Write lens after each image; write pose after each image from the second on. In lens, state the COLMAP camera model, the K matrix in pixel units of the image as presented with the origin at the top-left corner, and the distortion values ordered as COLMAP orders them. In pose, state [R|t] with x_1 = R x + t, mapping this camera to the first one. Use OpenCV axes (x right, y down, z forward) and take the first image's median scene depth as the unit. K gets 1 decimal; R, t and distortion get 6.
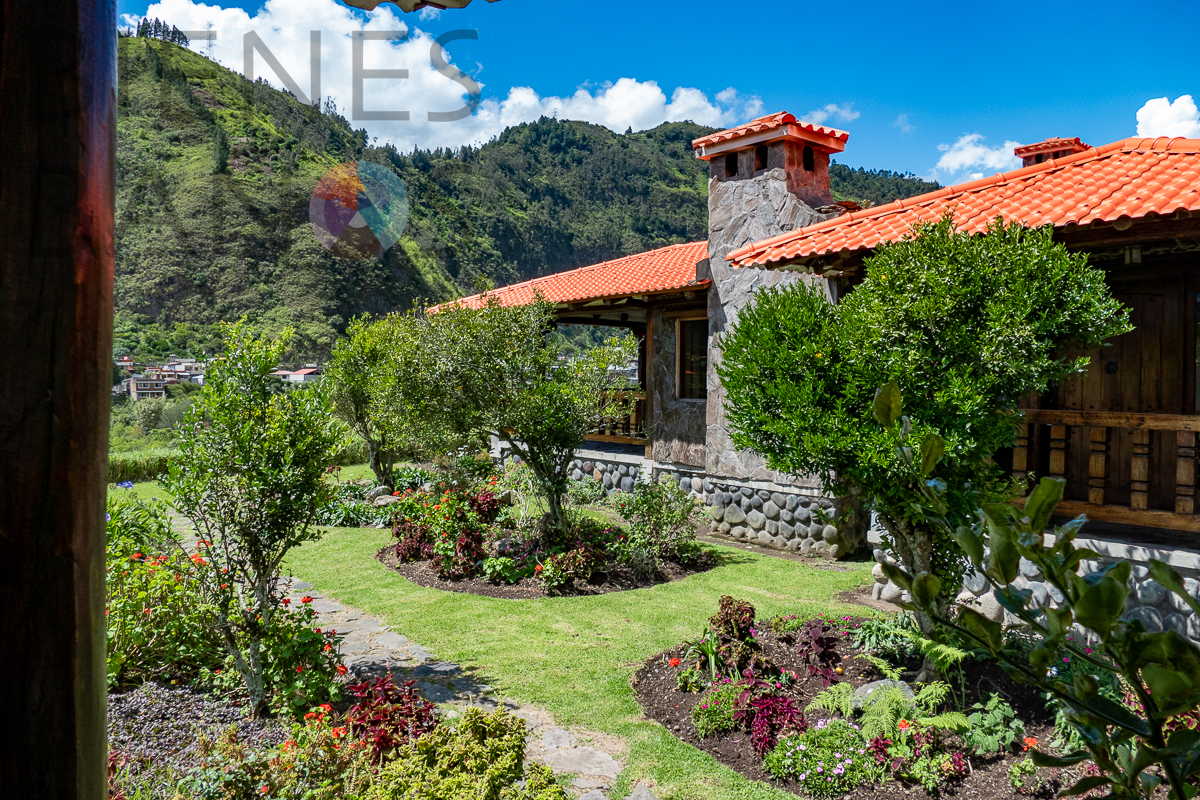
lens RADIAL K [[849.6, 0, 596.1], [0, 849.6, 391.5], [0, 0, 1]] dist [0.016899, -0.000181]
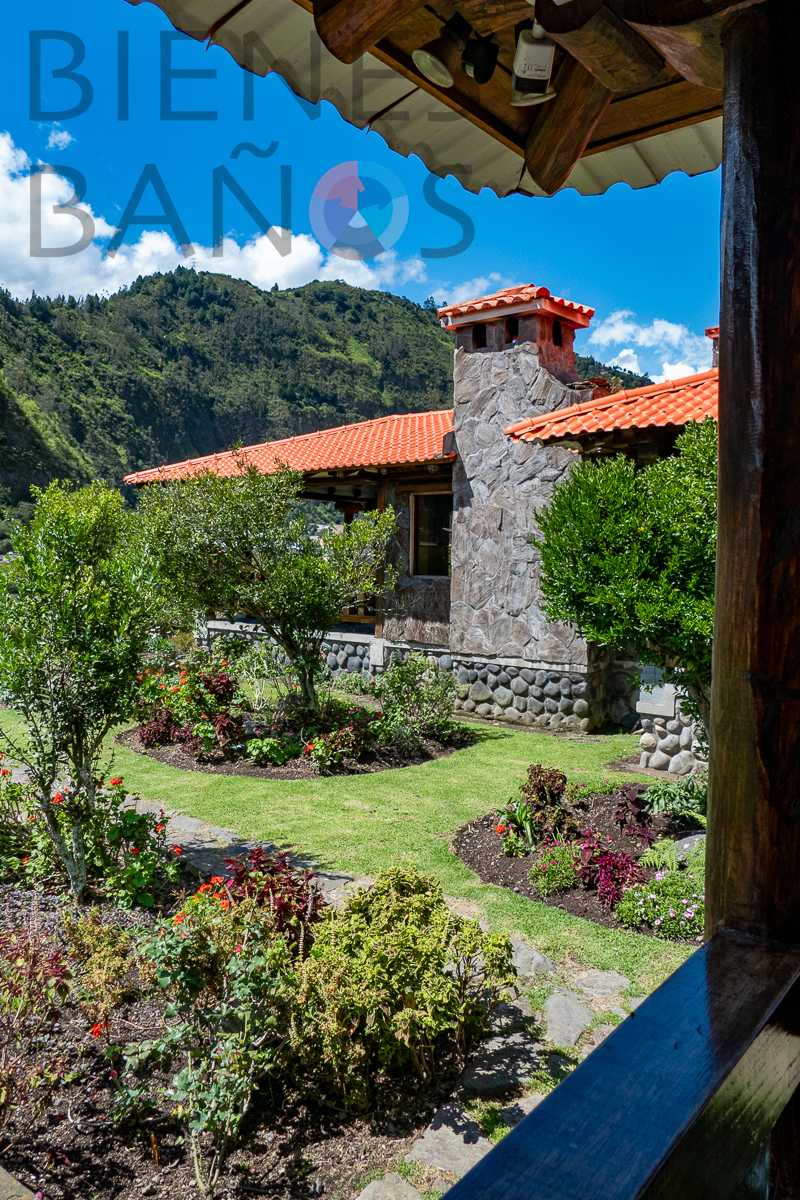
lens RADIAL K [[909.5, 0, 390.0], [0, 909.5, 599.9], [0, 0, 1]] dist [0.008731, -0.004969]
pose [[0.986227, -0.001381, 0.165390, -0.127794], [-0.003741, 0.999523, 0.030656, 0.006173], [-0.165354, -0.030853, 0.985752, -0.027043]]
